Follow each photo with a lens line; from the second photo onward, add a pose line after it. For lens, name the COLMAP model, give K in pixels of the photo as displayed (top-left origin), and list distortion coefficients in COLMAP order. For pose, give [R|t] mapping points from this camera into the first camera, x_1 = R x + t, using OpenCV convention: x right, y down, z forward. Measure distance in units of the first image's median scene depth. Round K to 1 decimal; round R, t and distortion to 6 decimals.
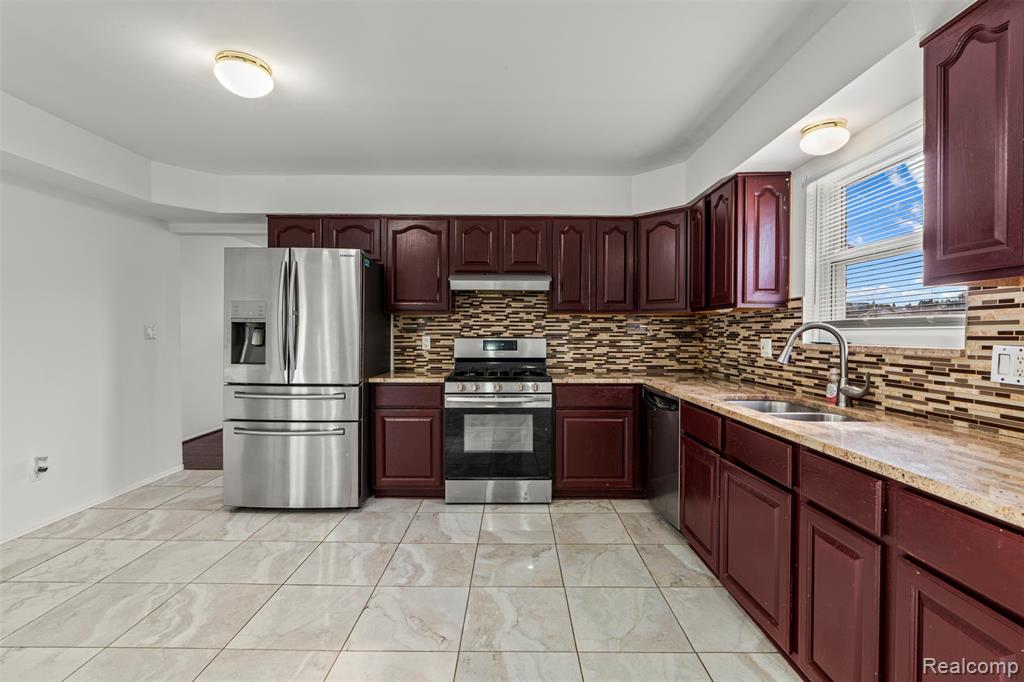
lens RADIAL K [[457.9, 0, 513.1], [0, 457.9, 337.9], [0, 0, 1]] dist [-0.009447, 0.003221]
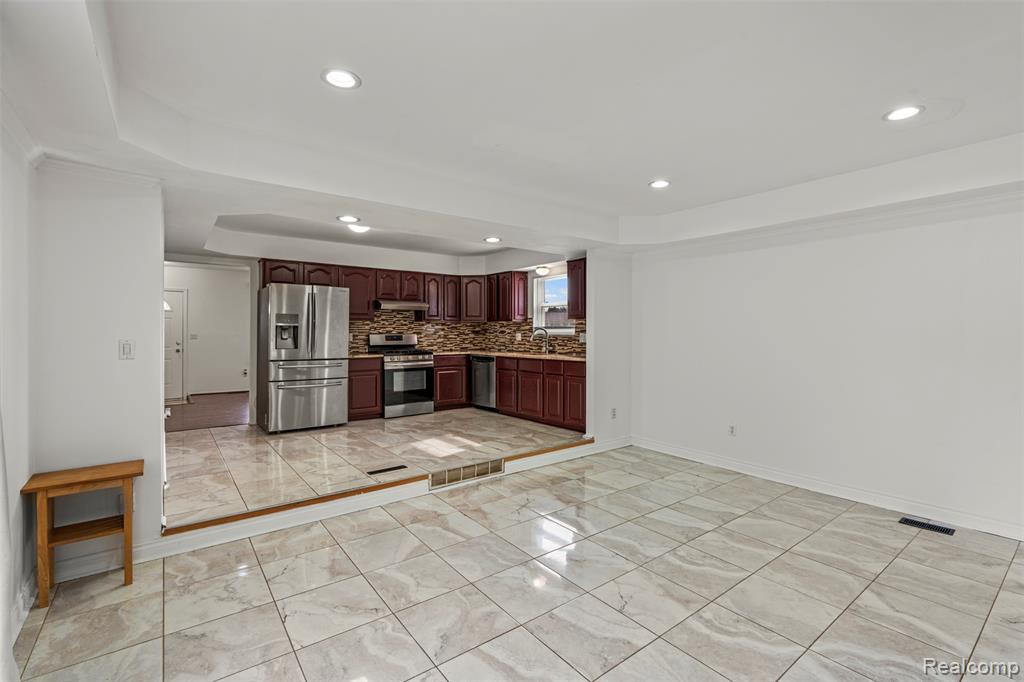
lens RADIAL K [[457.9, 0, 514.1], [0, 457.9, 330.6], [0, 0, 1]] dist [-0.009447, 0.003221]
pose [[0.792462, -0.002242, 0.609917, -0.992332], [0.010682, 0.999891, -0.010203, 0.013617], [-0.609827, 0.014601, 0.792400, -0.980099]]
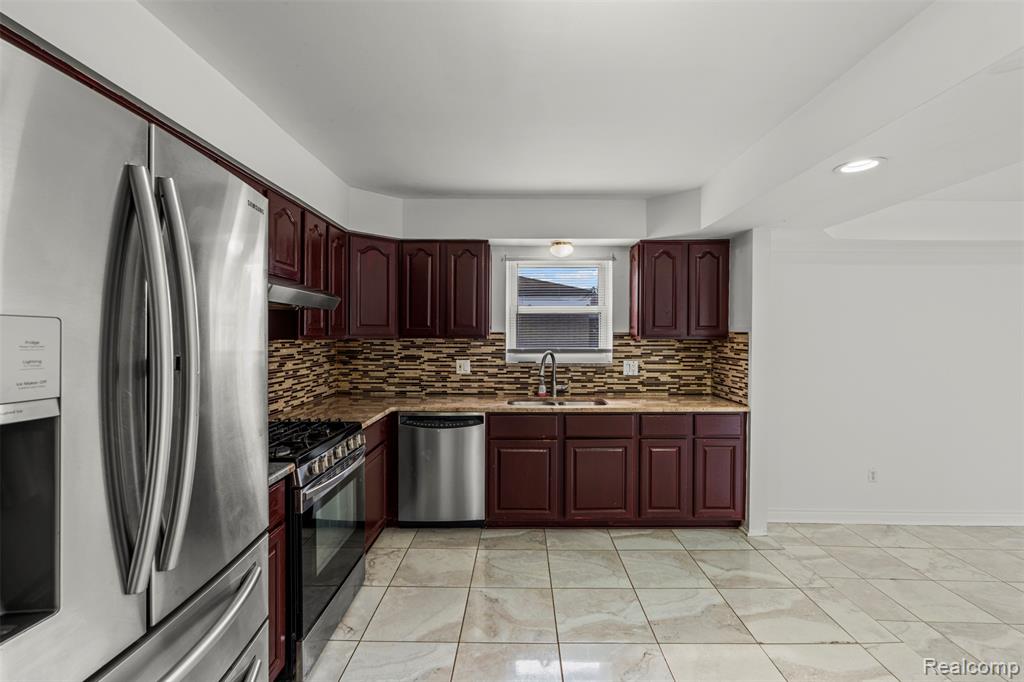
lens RADIAL K [[457.9, 0, 514.7], [0, 457.9, 337.8], [0, 0, 1]] dist [-0.009447, 0.003221]
pose [[0.013575, -0.009407, 0.999864, -0.770646], [0.009772, 0.999909, 0.009275, -0.072213], [-0.999860, 0.009645, 0.013666, 0.798763]]
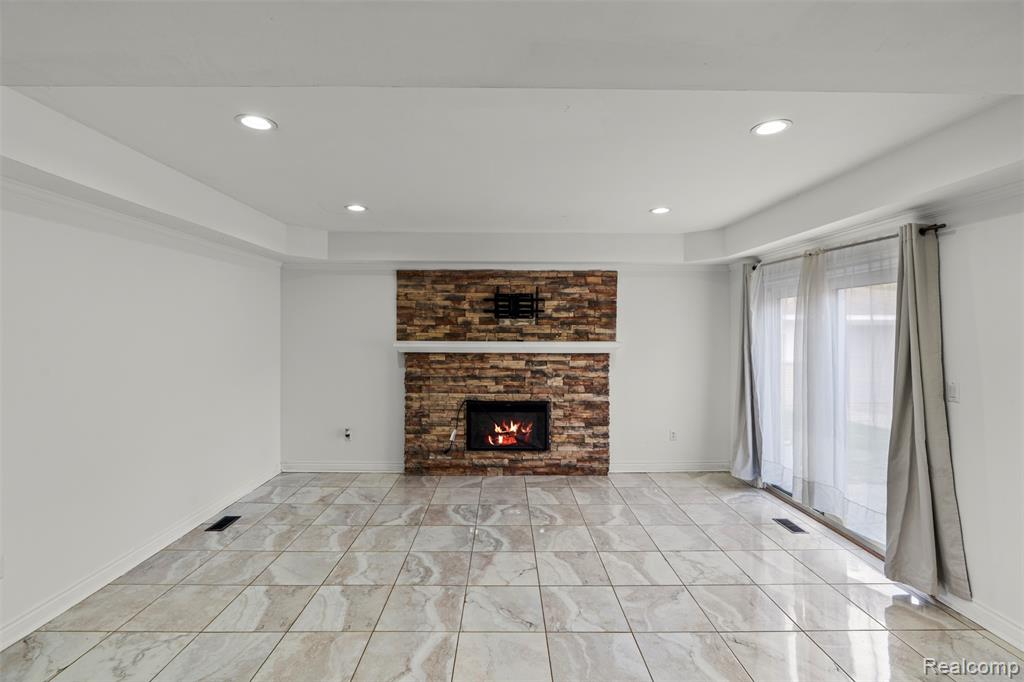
lens RADIAL K [[457.9, 0, 508.2], [0, 457.9, 334.6], [0, 0, 1]] dist [-0.009447, 0.003221]
pose [[-0.999933, -0.004858, -0.010477, -0.303470], [-0.005081, 0.999759, 0.021347, -0.068145], [0.010370, 0.021399, -0.999717, 0.552381]]
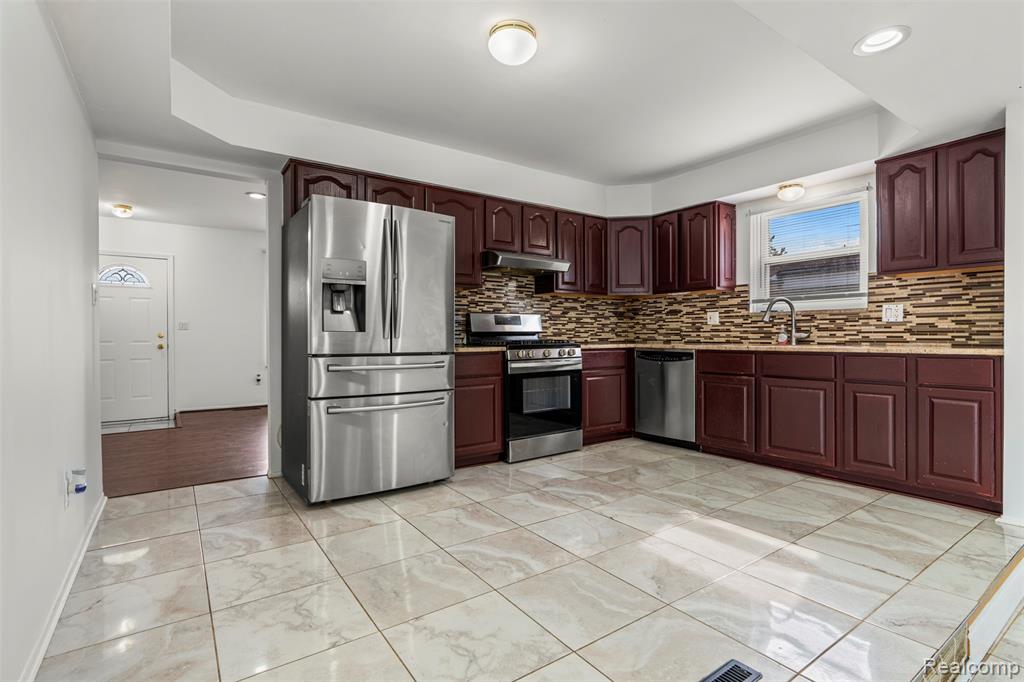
lens RADIAL K [[490.5, 0, 517.1], [0, 490.5, 336.6], [0, 0, 1]] dist [-0.009435, 0.000136]
pose [[0.817479, -0.010206, 0.575869, -0.871413], [0.014852, 0.999884, -0.003363, 0.076041], [-0.575768, 0.011302, 0.817535, 0.051405]]
